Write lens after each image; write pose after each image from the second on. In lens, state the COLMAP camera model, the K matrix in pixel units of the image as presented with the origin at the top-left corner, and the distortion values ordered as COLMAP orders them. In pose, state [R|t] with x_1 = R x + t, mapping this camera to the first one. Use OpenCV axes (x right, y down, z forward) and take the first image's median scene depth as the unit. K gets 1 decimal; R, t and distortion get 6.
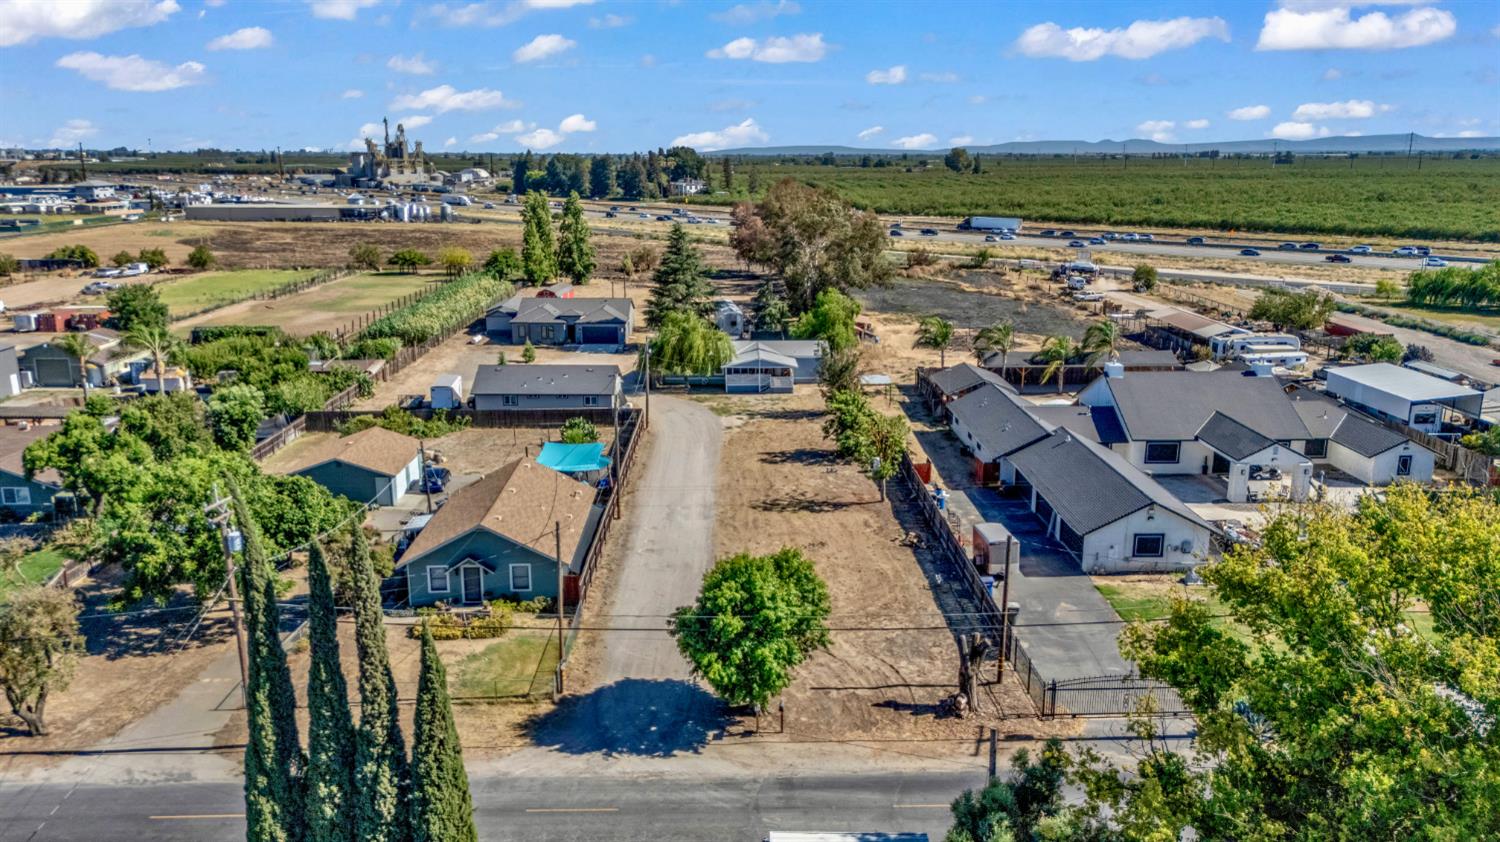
lens RADIAL K [[1100.0, 0, 752.1], [0, 1100.0, 422.6], [0, 0, 1]] dist [0.066064, -0.069288]
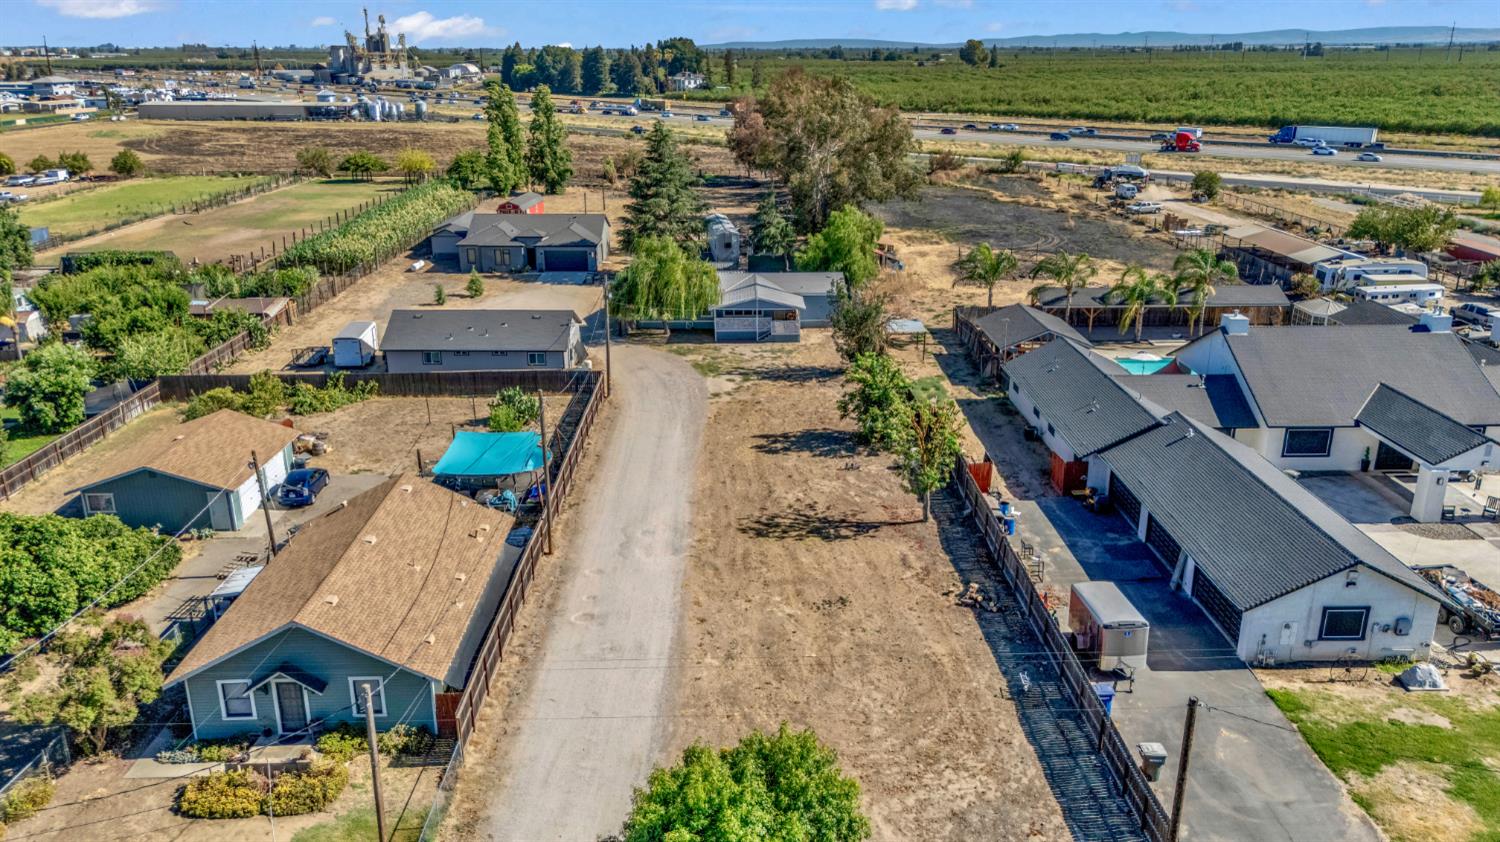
lens RADIAL K [[1104.6, 0, 751.4], [0, 1104.6, 424.7], [0, 0, 1]] dist [0.051476, -0.048193]
pose [[0.999985, -0.001228, -0.005340, 0.004446], [0.001693, 0.996122, 0.087962, -0.023982], [0.005211, -0.087969, 0.996110, 0.131042]]
